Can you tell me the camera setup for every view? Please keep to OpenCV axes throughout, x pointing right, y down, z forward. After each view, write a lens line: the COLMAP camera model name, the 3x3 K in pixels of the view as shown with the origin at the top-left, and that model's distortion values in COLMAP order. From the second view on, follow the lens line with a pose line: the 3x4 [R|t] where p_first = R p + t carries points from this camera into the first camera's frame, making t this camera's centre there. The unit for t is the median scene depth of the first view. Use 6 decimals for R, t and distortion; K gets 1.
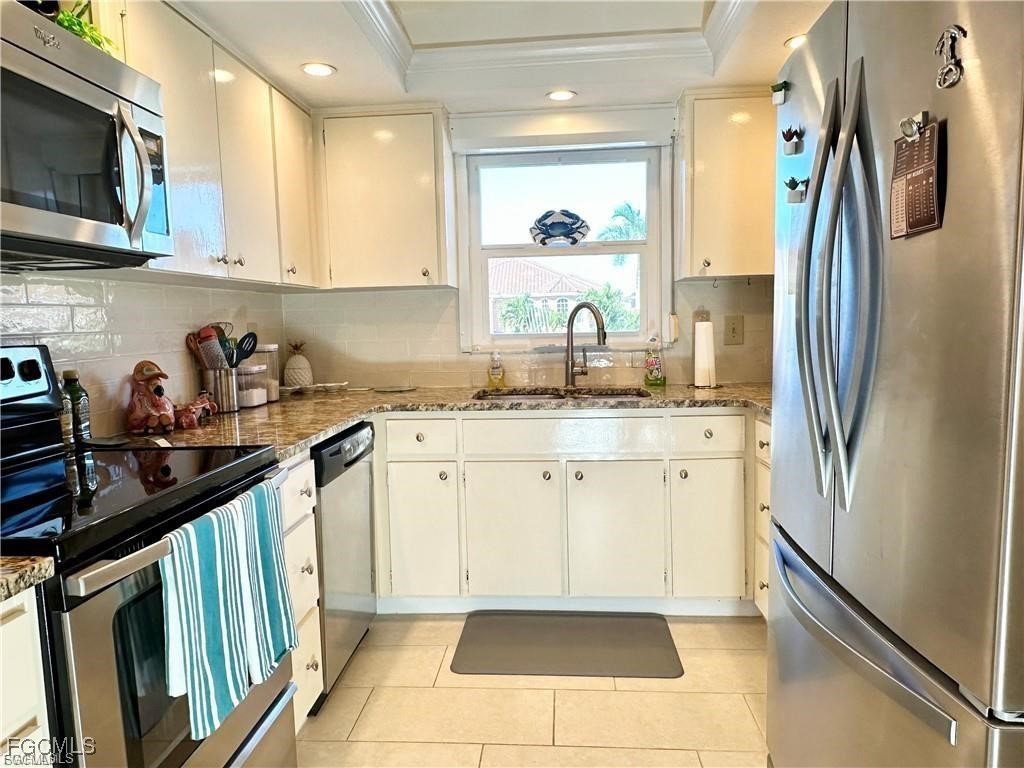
lens RADIAL K [[695.0, 0, 509.8], [0, 695.0, 390.9], [0, 0, 1]] dist [0.002108, 0.000556]
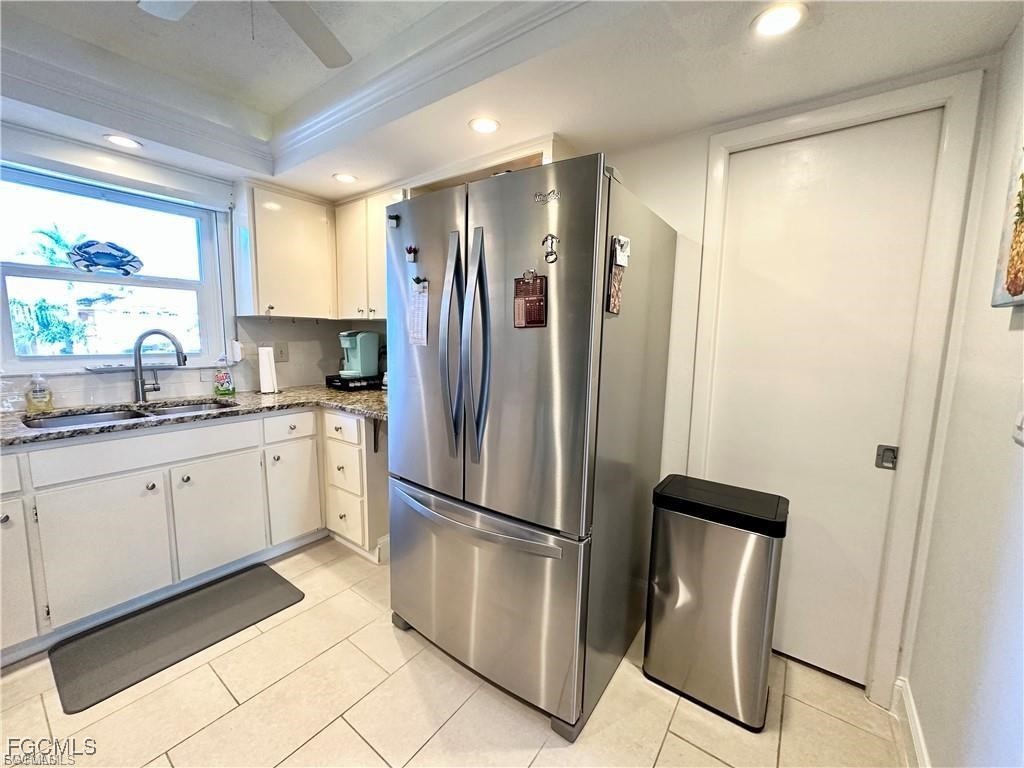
lens RADIAL K [[408.2, 0, 511.1], [0, 408.2, 383.3], [0, 0, 1]] dist [-0.002398, 0.000467]
pose [[0.530960, -0.068365, 0.844635, -0.156459], [0.051059, 0.997510, 0.048642, -0.039356], [-0.845857, 0.017299, 0.533129, 0.131168]]
